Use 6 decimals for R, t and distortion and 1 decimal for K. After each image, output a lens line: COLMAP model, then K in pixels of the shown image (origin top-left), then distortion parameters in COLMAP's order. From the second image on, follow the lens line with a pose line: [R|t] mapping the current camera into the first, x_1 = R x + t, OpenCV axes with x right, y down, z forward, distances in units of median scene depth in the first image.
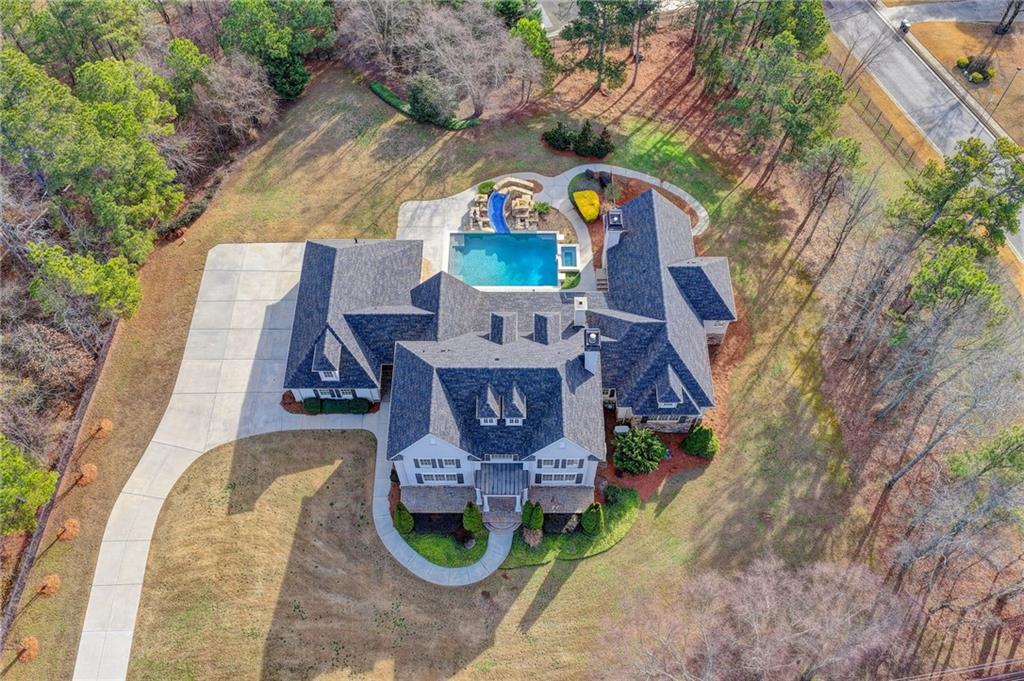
lens RADIAL K [[844.7, 0, 514.8], [0, 844.7, 349.1], [0, 0, 1]] dist [-0.011636, 0.041693]
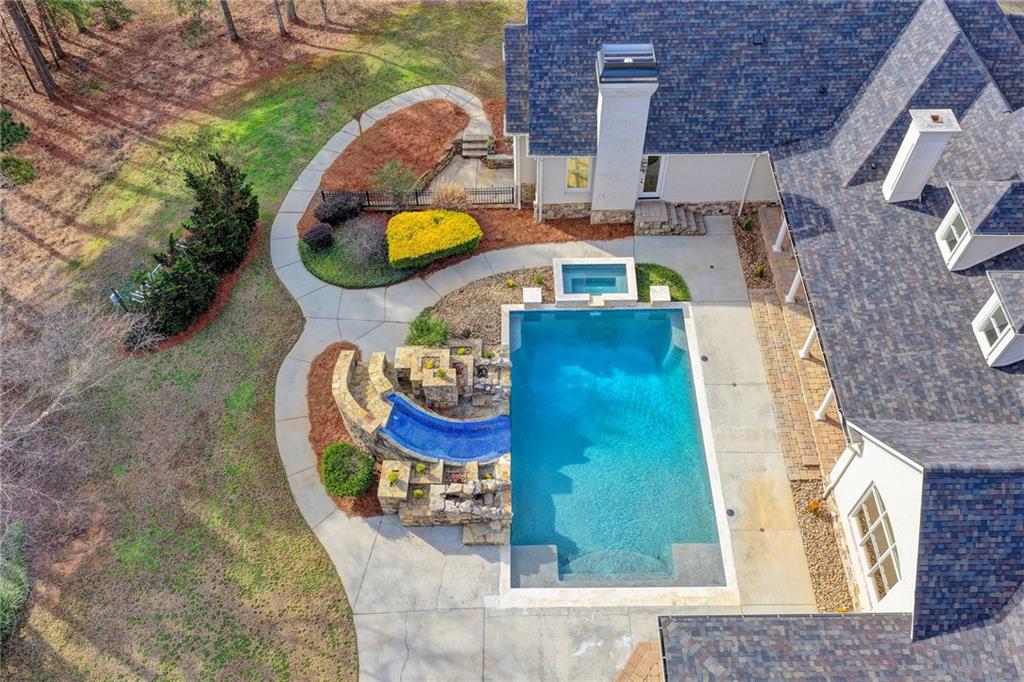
lens RADIAL K [[857.4, 0, 512.0], [0, 857.4, 341.0], [0, 0, 1]] dist [0.001867, 0.014480]
pose [[-0.009162, -0.802482, 0.596606, -0.187773], [0.865844, 0.292099, 0.406193, -0.285981], [-0.500231, 0.520289, 0.692148, 0.743555]]
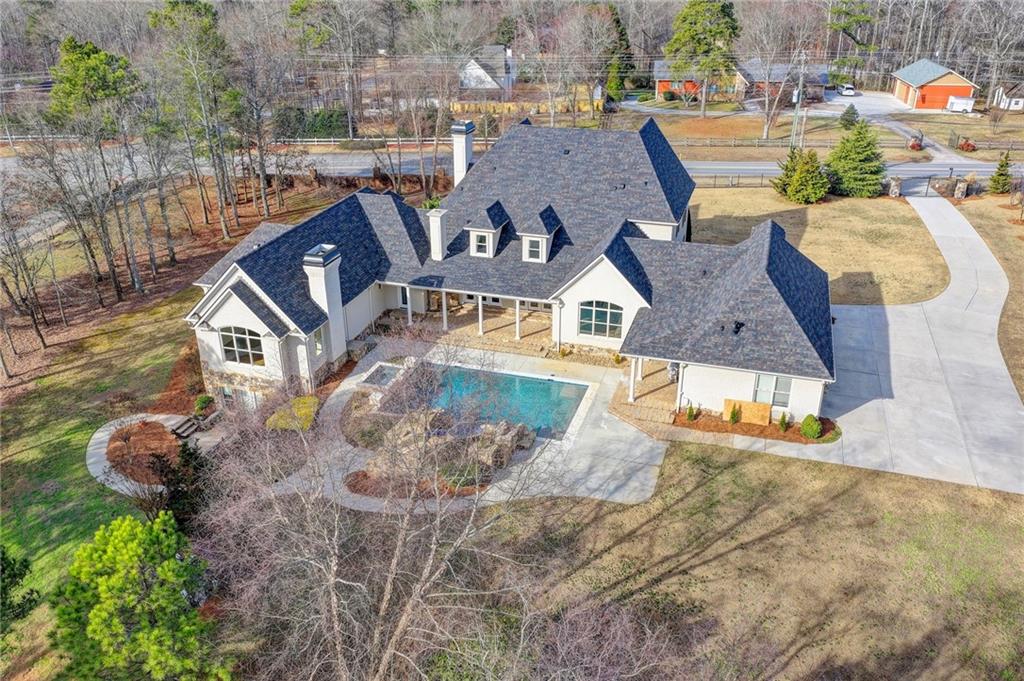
lens RADIAL K [[844.7, 0, 514.8], [0, 844.7, 349.1], [0, 0, 1]] dist [-0.011636, 0.041693]
pose [[-0.955516, -0.125352, 0.266977, -0.181533], [0.255509, 0.100339, 0.961586, -0.653577], [-0.147325, 0.987025, -0.063846, 0.981629]]
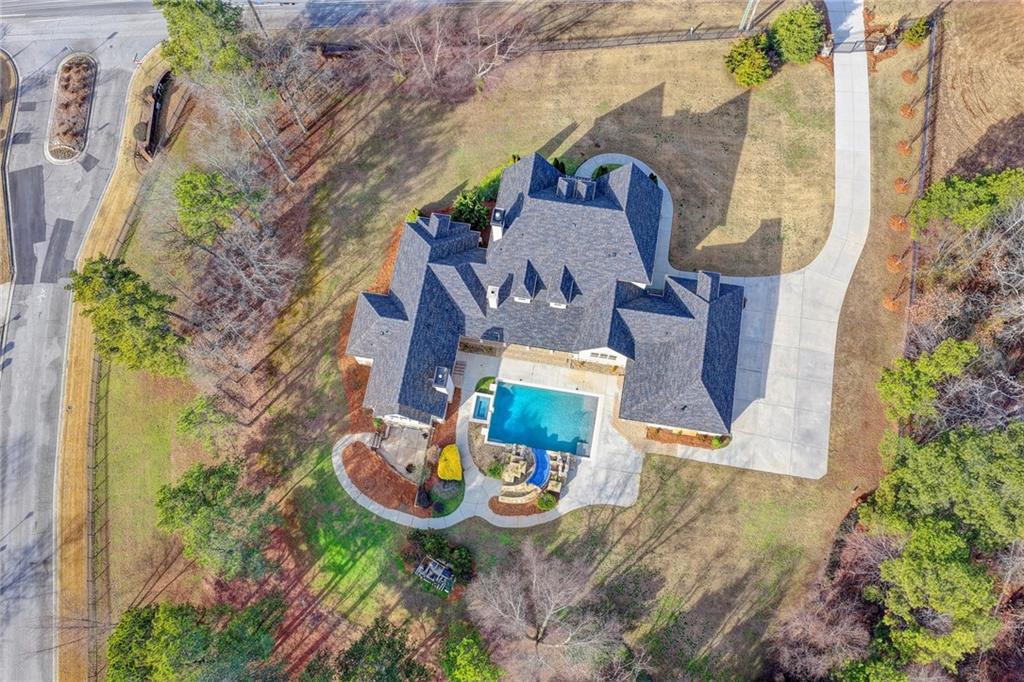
lens RADIAL K [[844.7, 0, 514.8], [0, 844.7, 349.6], [0, 0, 1]] dist [-0.011636, 0.041693]
pose [[-0.985773, -0.151145, 0.073529, -0.042634], [0.155954, -0.659332, 0.735500, -0.814358], [-0.062688, 0.736503, 0.673523, 0.223456]]
